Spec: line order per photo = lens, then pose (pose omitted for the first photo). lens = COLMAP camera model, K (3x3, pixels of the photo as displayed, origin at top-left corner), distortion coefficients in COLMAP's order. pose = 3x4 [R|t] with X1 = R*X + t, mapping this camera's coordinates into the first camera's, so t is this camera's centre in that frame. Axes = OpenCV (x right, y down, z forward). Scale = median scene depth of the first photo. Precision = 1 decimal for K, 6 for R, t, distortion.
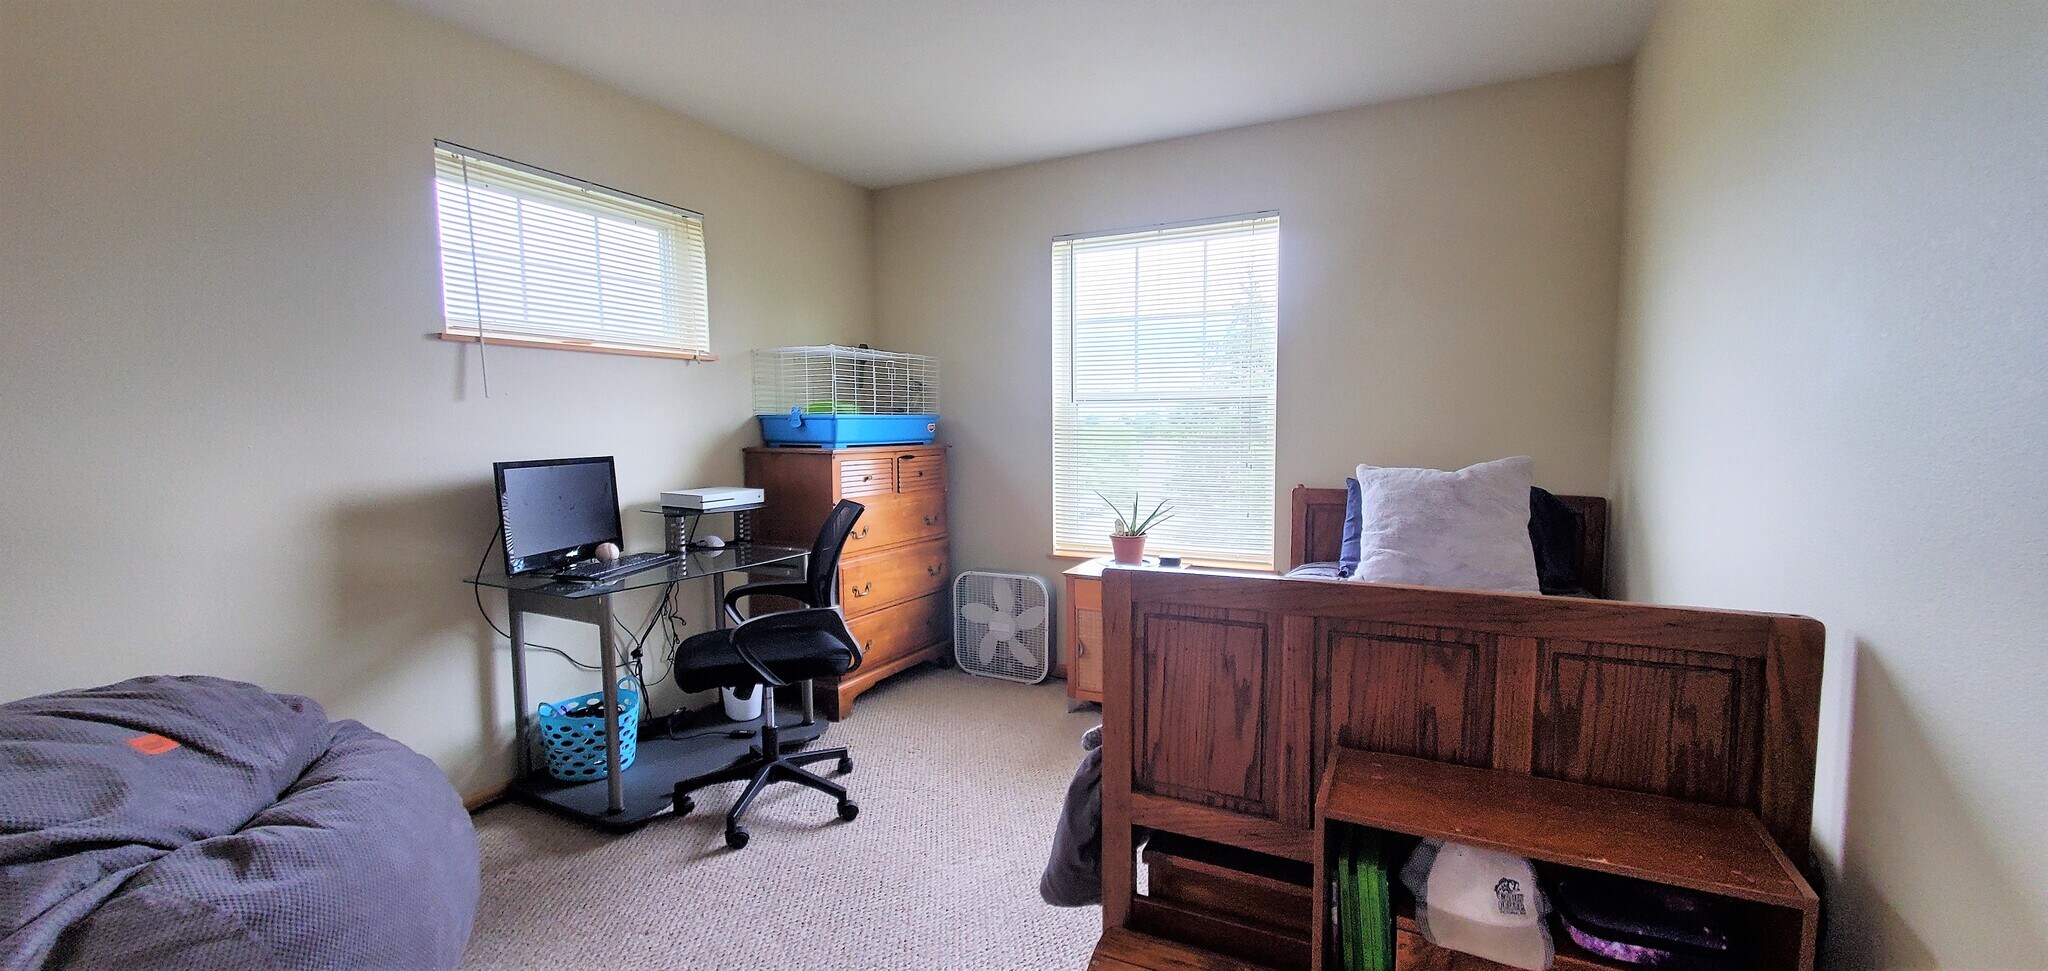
lens RADIAL K [[823.7, 0, 1021.2], [0, 823.7, 496.1], [0, 0, 1]] dist [0.014467, -0.000379]
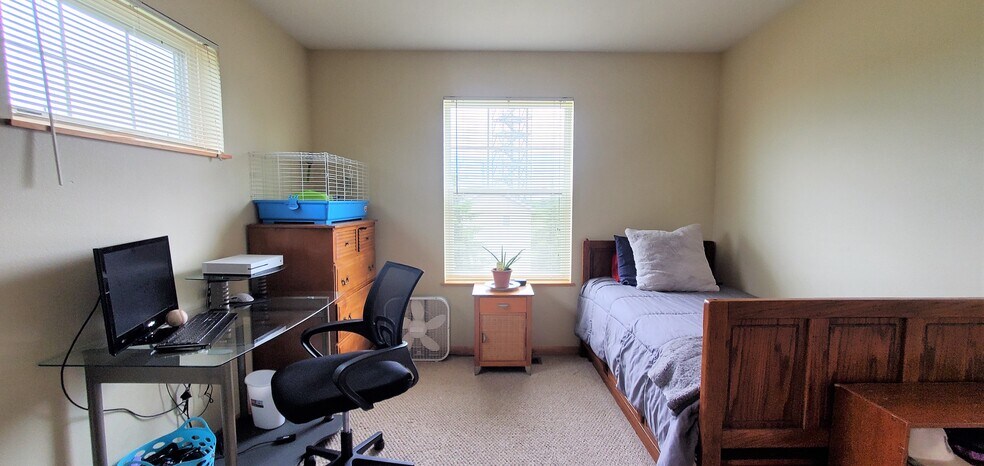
lens RADIAL K [[424.2, 0, 497.1], [0, 424.2, 238.3], [0, 0, 1]] dist [0.018444, -0.001307]
pose [[0.881476, -0.033507, 0.471038, -0.357634], [0.033551, 0.999402, 0.008306, -0.033091], [-0.471035, 0.008482, 0.882074, 0.223938]]
